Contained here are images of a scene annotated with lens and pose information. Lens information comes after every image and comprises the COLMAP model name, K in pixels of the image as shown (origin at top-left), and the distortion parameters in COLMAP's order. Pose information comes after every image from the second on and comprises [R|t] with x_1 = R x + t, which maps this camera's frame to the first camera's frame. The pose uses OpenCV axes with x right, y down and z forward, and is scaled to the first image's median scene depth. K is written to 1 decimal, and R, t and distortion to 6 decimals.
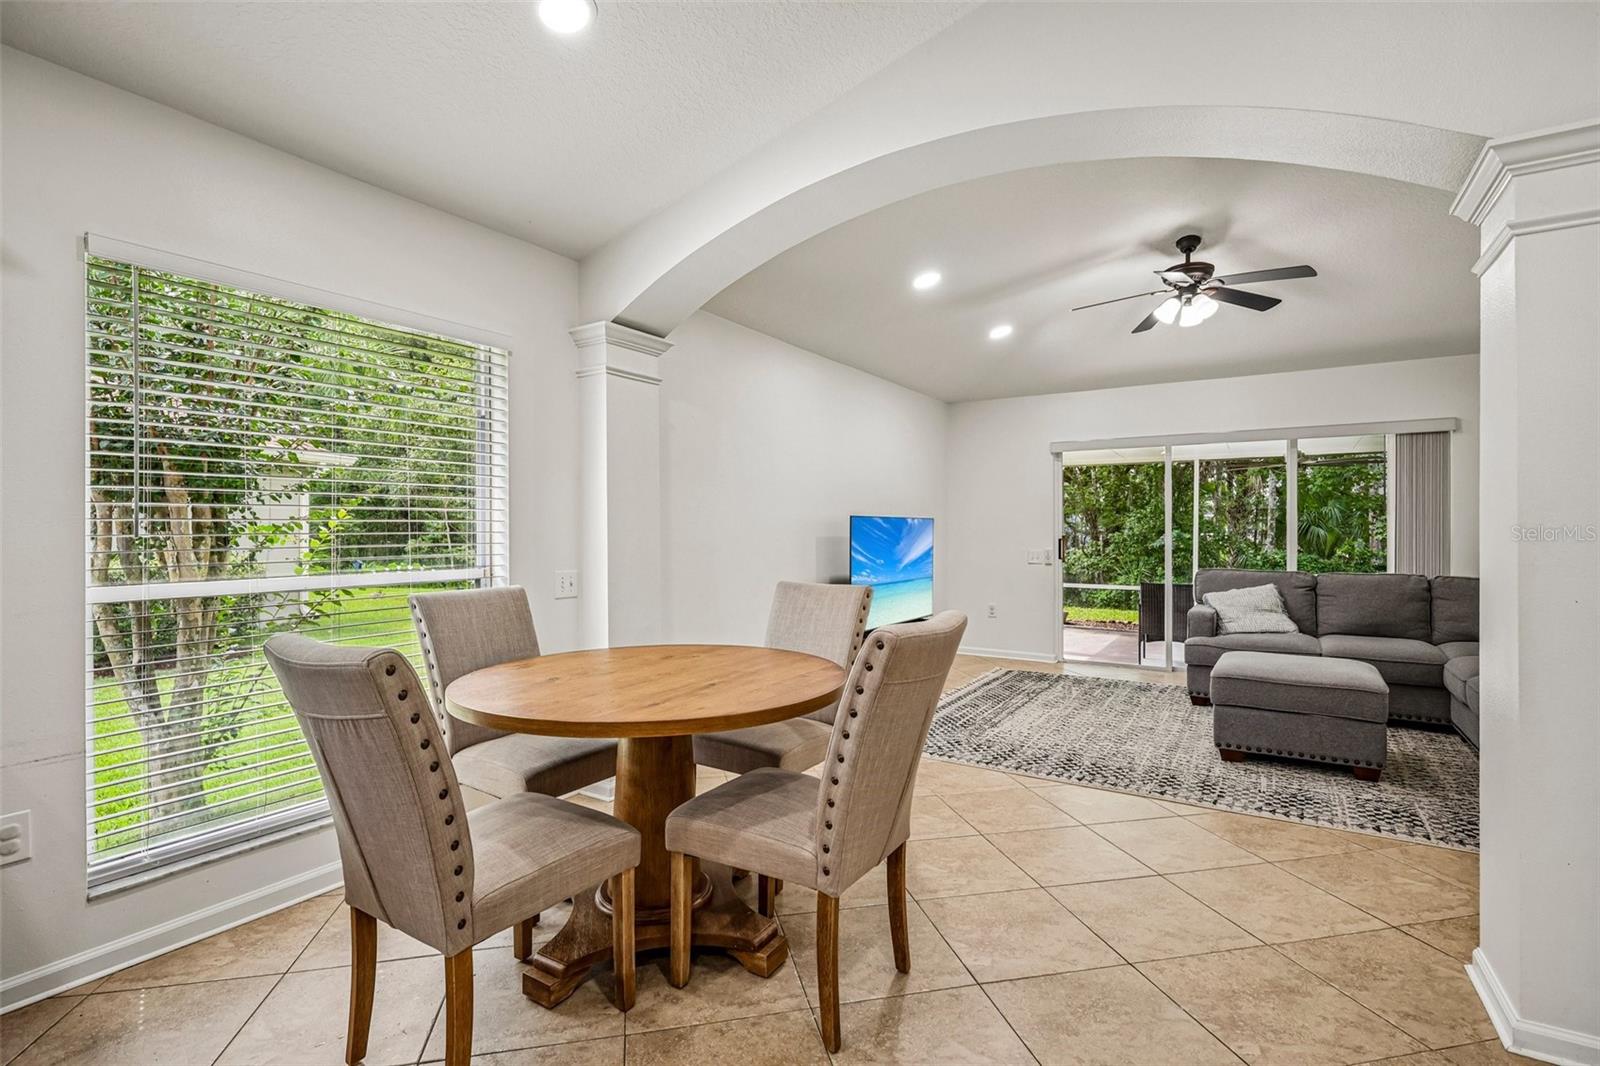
lens RADIAL K [[749.5, 0, 803.0], [0, 749.5, 530.0], [0, 0, 1]] dist [-0.001232, 0.000812]
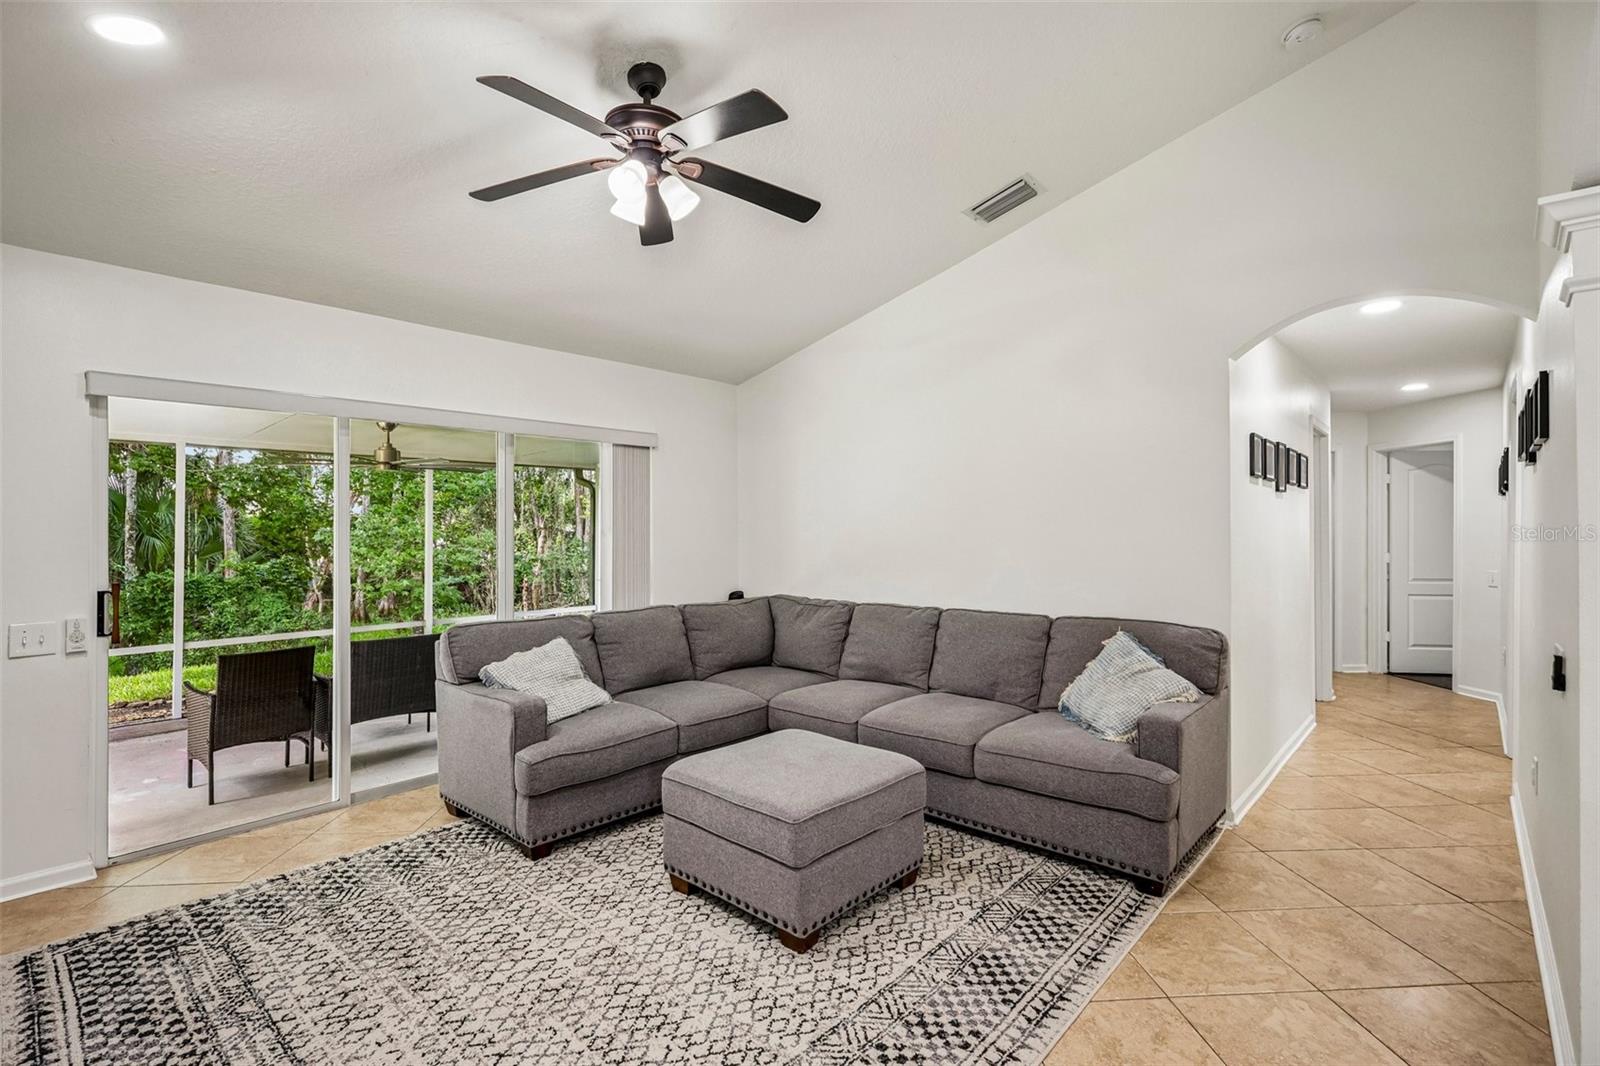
lens RADIAL K [[749.5, 0, 799.0], [0, 749.5, 528.9], [0, 0, 1]] dist [-0.001232, 0.000812]
pose [[0.167535, 0.000357, 0.985866, -0.050354], [0.006245, 0.999979, -0.001424, -0.044964], [-0.985846, 0.006395, 0.167529, 1.064696]]
